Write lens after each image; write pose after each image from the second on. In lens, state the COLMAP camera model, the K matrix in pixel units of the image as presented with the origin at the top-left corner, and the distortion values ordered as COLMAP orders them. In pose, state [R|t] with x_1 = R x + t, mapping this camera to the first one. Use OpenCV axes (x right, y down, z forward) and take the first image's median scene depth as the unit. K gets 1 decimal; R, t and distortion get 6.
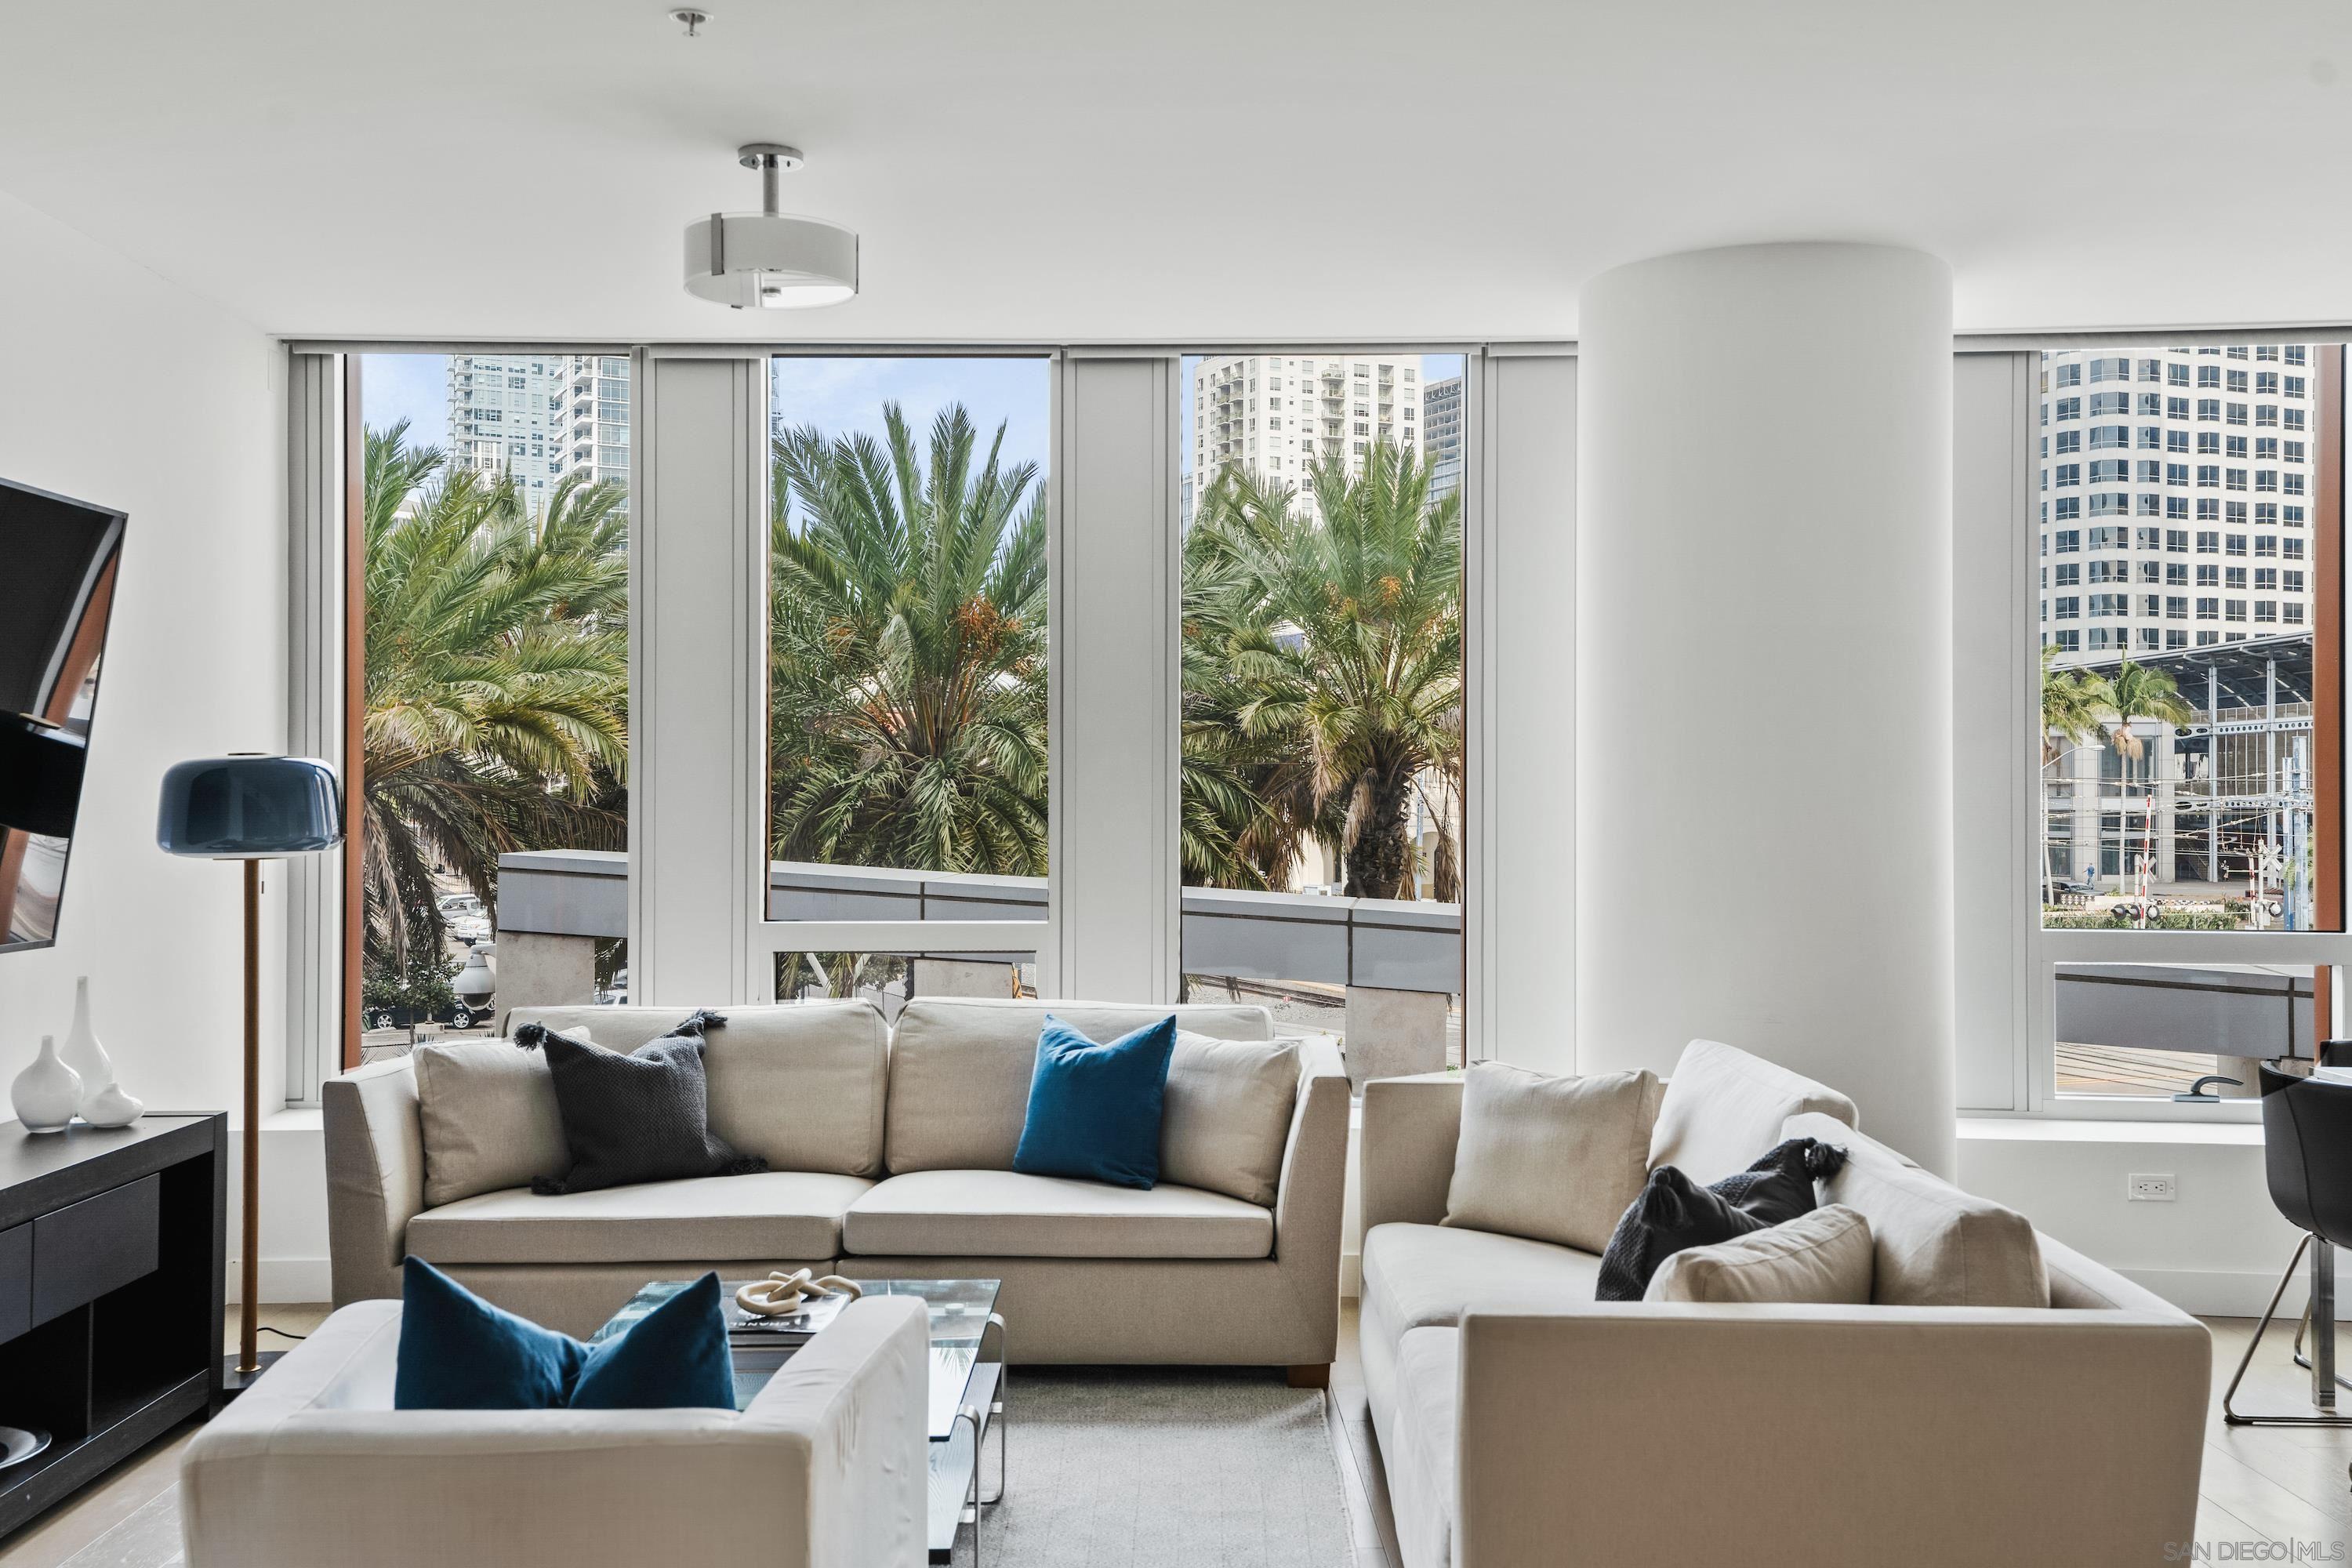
lens RADIAL K [[2256.2, 0, 1166.8], [0, 2256.2, 747.3], [0, 0, 1]] dist [0.040621, 0.000000]
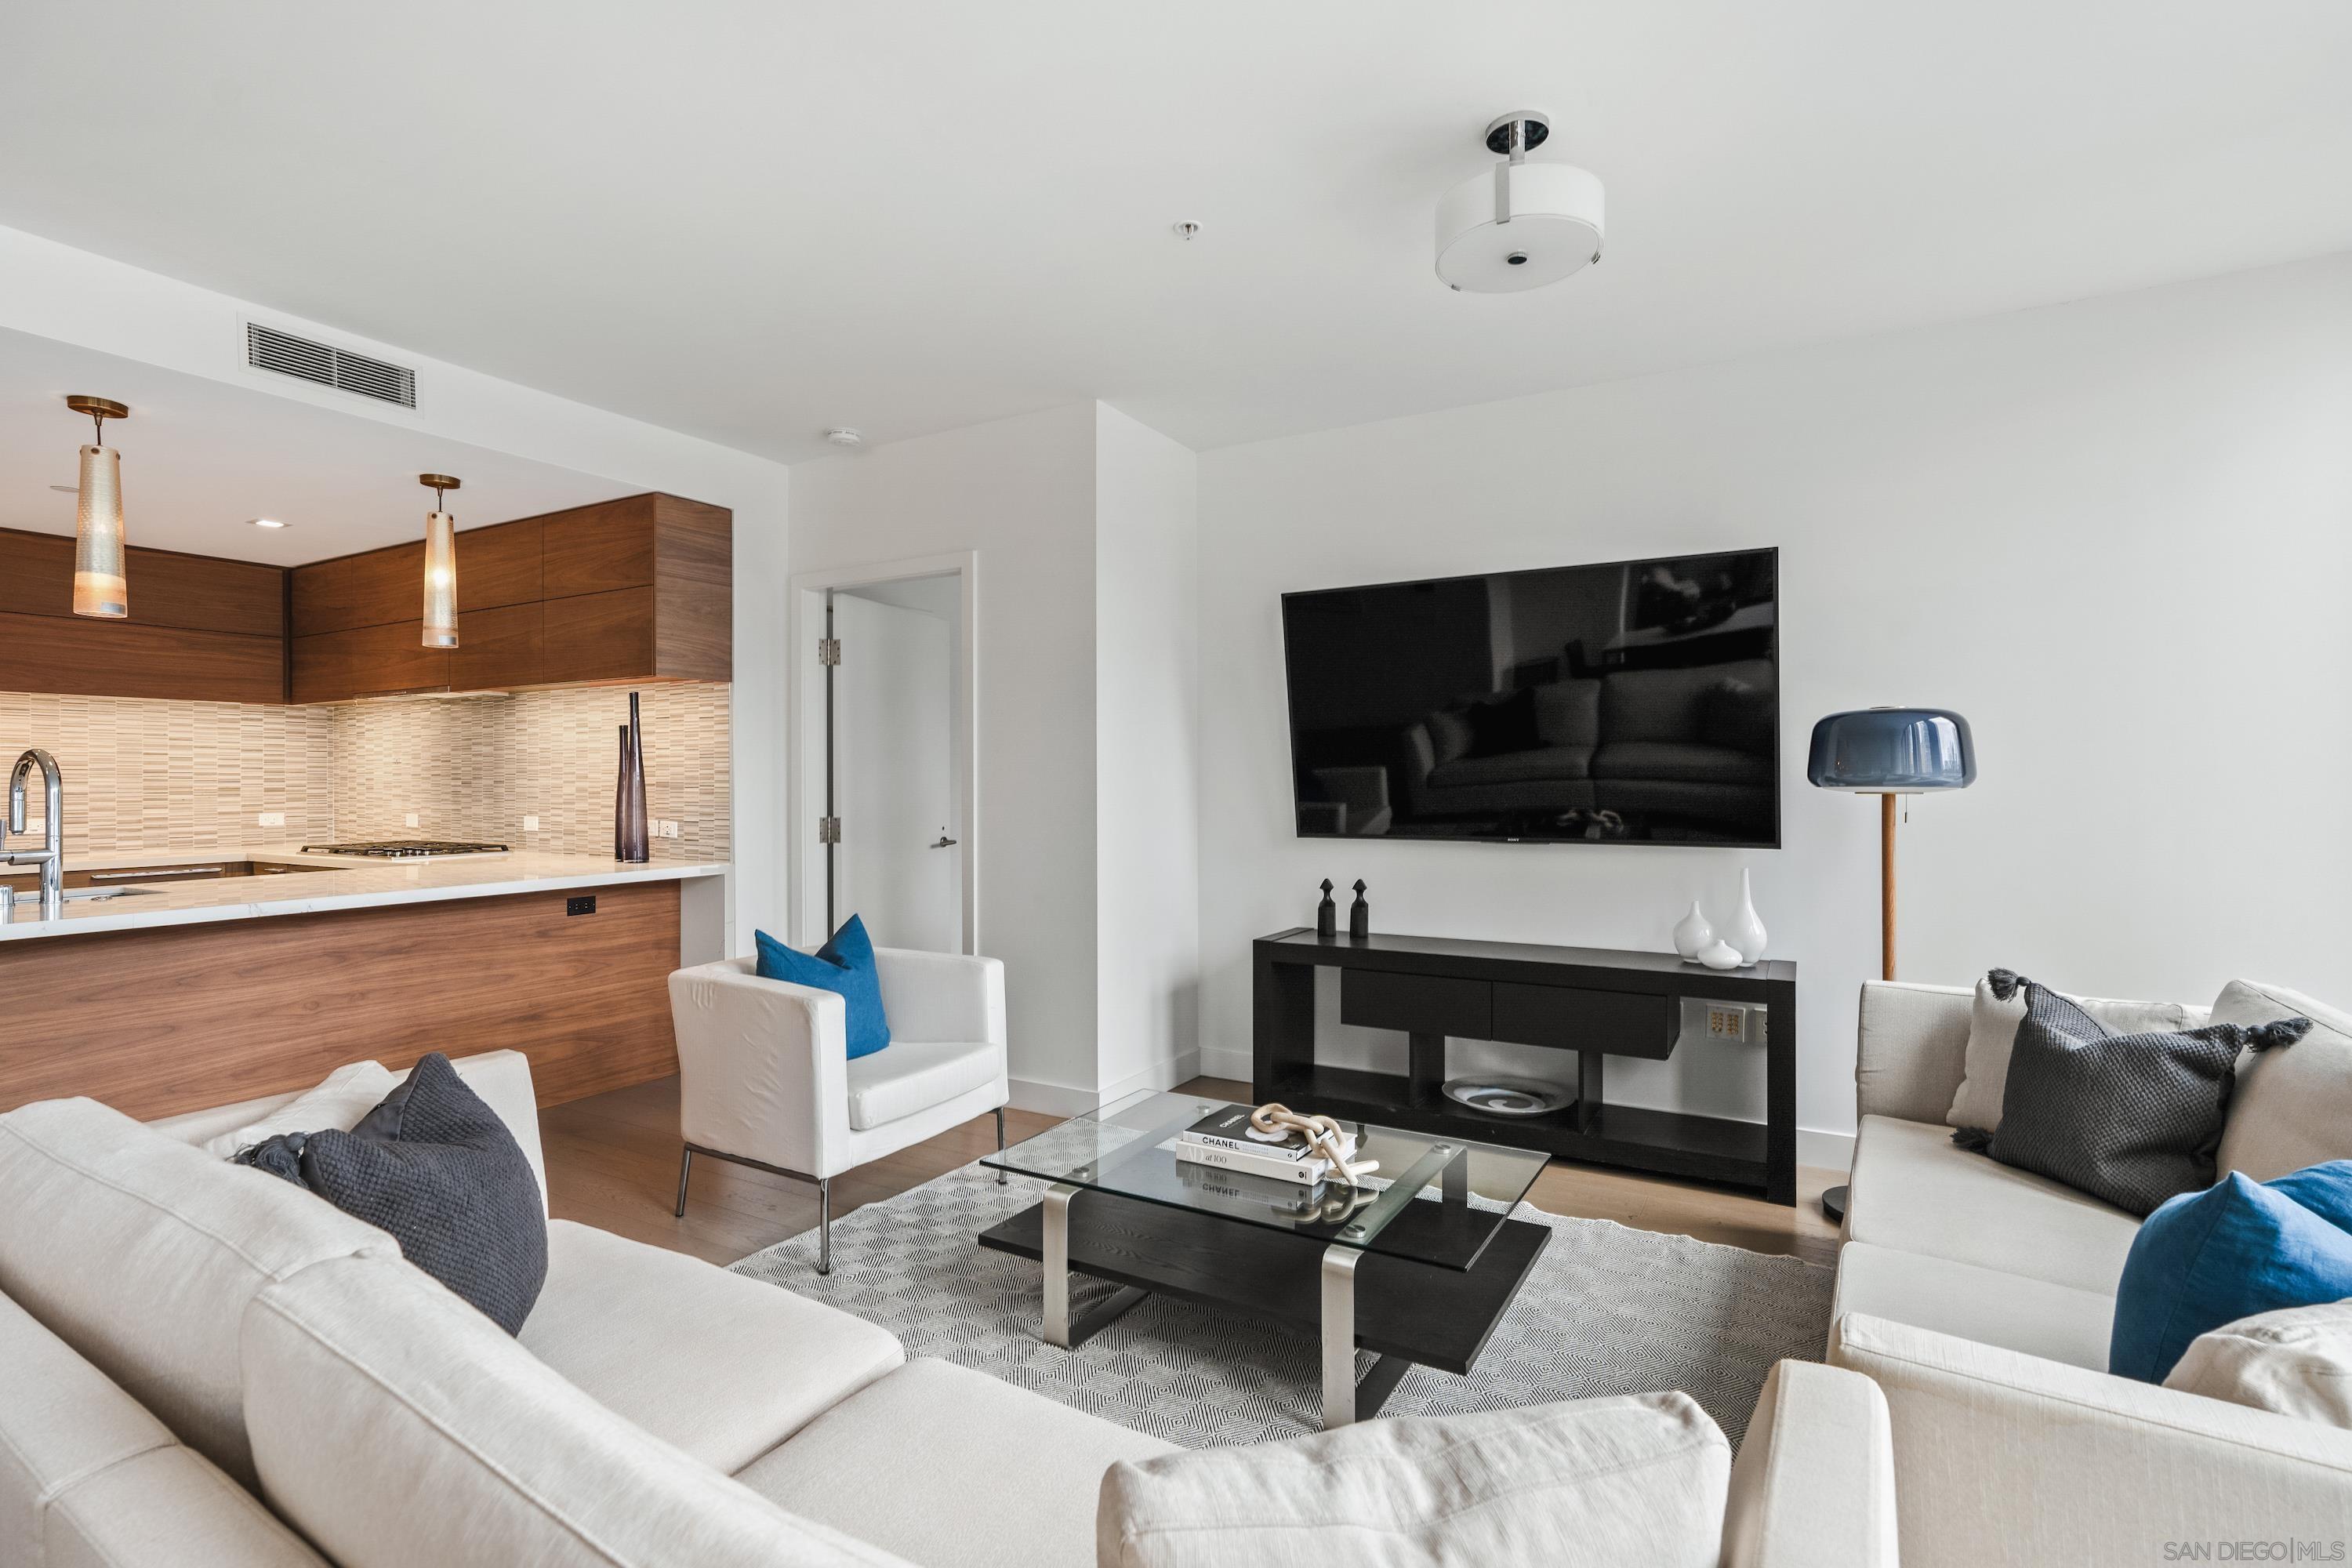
lens RADIAL K [[1087.3, 0, 1184.3], [0, 1087.3, 781.4], [0, 0, 1]] dist [-0.003281, 0.007645]
pose [[-0.507048, 0.003367, -0.861911, 0.153874], [0.022605, 0.999700, -0.009393, 0.020778], [0.861621, -0.024246, -0.506972, 0.503937]]
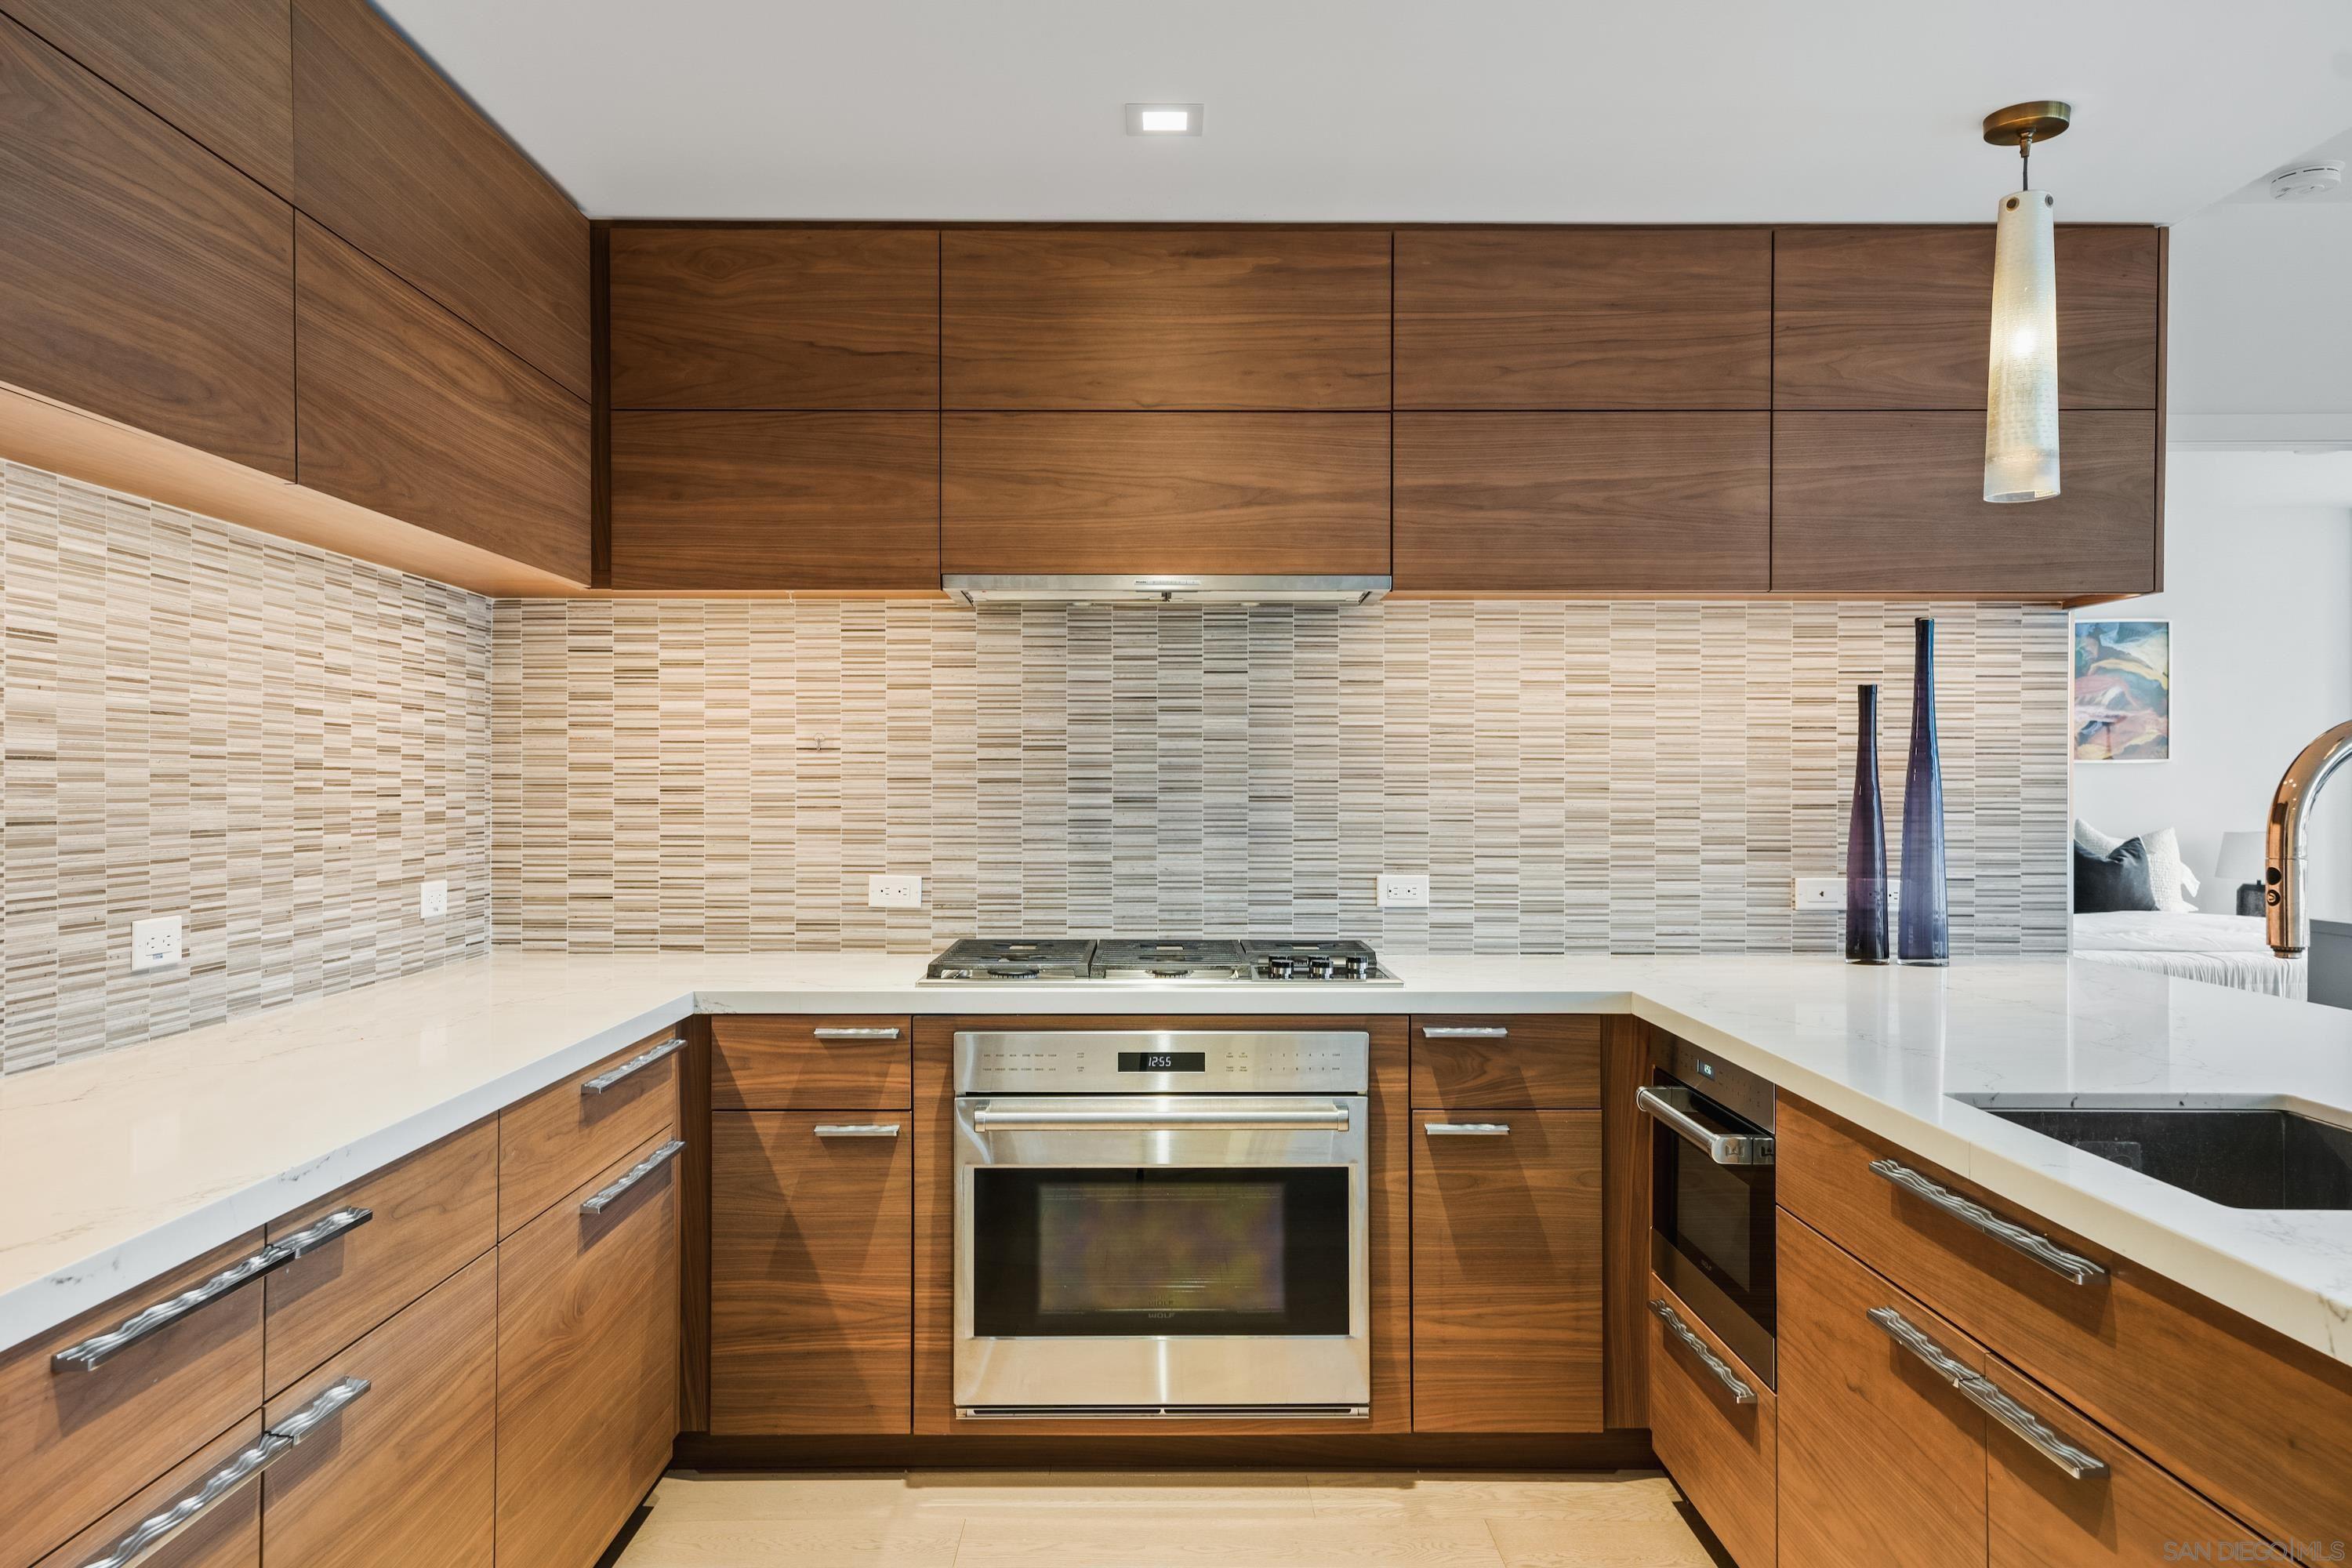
lens RADIAL K [[1649.6, 0, 1167.0], [0, 1649.6, 777.7], [0, 0, 1]] dist [0.035973, 0.000464]
pose [[-0.006626, -0.006080, -0.999960, 0.220479], [0.020569, 0.999769, -0.006216, 0.006068], [0.999766, -0.020610, -0.006500, -0.066228]]
